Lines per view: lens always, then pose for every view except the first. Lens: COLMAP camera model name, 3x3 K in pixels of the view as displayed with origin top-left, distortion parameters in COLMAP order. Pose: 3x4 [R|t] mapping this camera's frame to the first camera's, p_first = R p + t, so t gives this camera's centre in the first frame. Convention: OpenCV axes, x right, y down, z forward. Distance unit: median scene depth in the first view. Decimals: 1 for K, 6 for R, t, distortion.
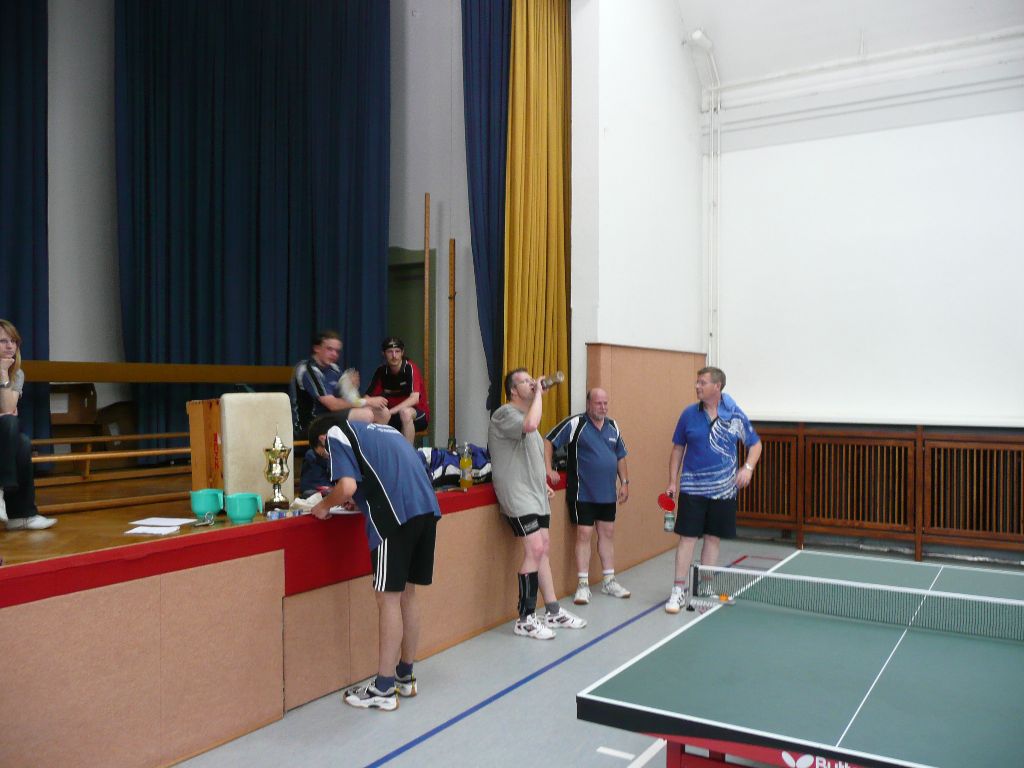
lens RADIAL K [[863.1, 0, 517.9], [0, 863.1, 382.5], [0, 0, 1]] dist [-0.034874, 0.043986]
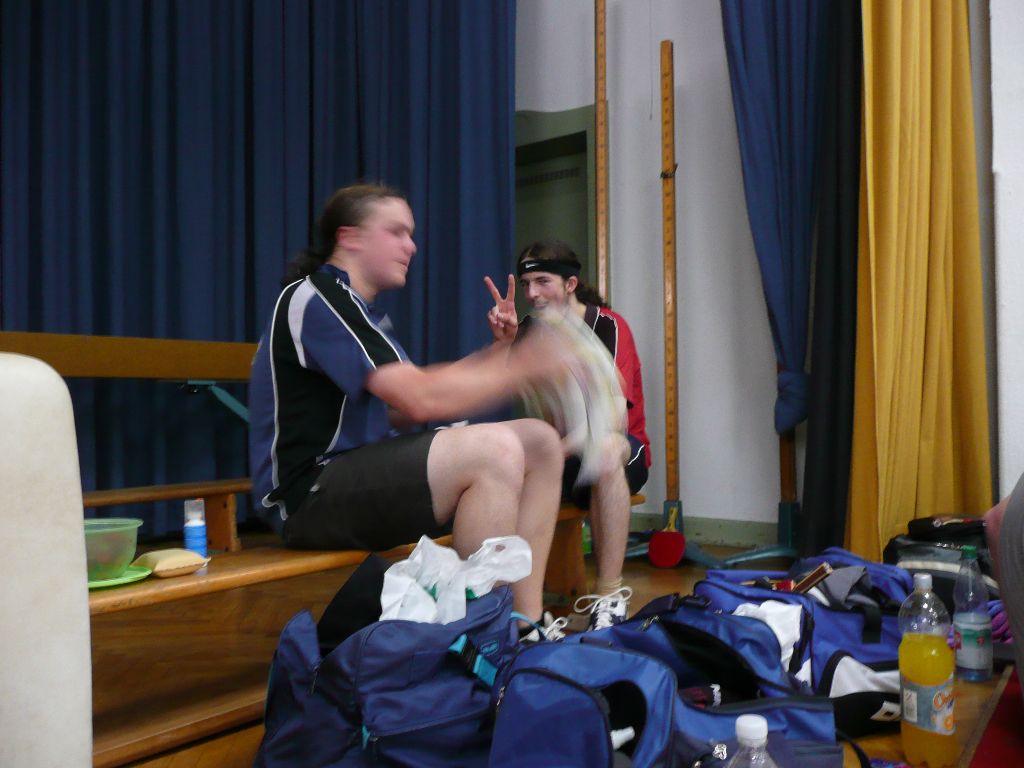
lens RADIAL K [[863.1, 0, 517.9], [0, 863.1, 382.5], [0, 0, 1]] dist [-0.034874, 0.043986]
pose [[0.995016, -0.001534, -0.099703, -0.109308], [-0.000610, 0.999769, -0.021461, 0.017131], [0.099713, 0.021415, 0.994786, 0.558554]]
